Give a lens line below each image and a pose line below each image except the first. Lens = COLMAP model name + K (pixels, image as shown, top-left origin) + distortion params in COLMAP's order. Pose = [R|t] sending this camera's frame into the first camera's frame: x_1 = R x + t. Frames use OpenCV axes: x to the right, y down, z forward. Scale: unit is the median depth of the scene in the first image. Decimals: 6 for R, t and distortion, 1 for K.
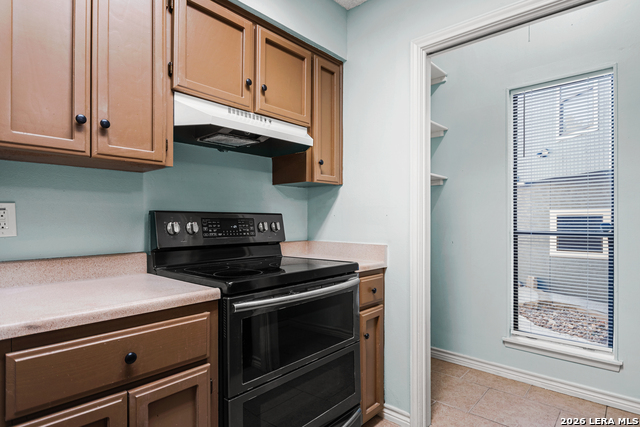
lens RADIAL K [[359.4, 0, 320.2], [0, 359.4, 224.3], [0, 0, 1]] dist [-0.001644, -0.000129]
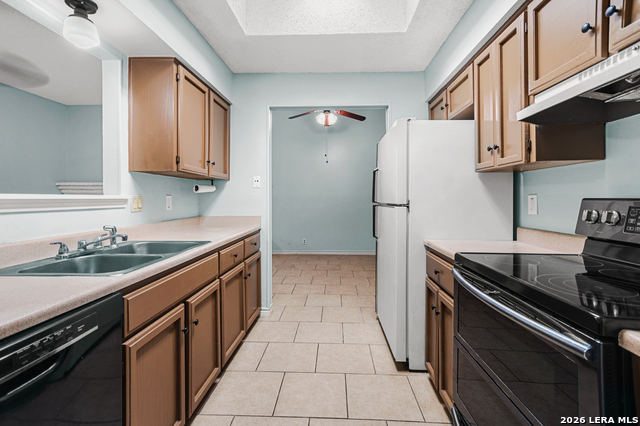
lens RADIAL K [[292.0, 0, 322.5], [0, 292.0, 203.3], [0, 0, 1]] dist [0.002235, 0.000110]
pose [[-0.787433, 0.011120, -0.616300, 0.630428], [-0.008733, 0.999536, 0.029192, -0.039513], [0.616338, 0.028368, -0.786970, 1.164863]]
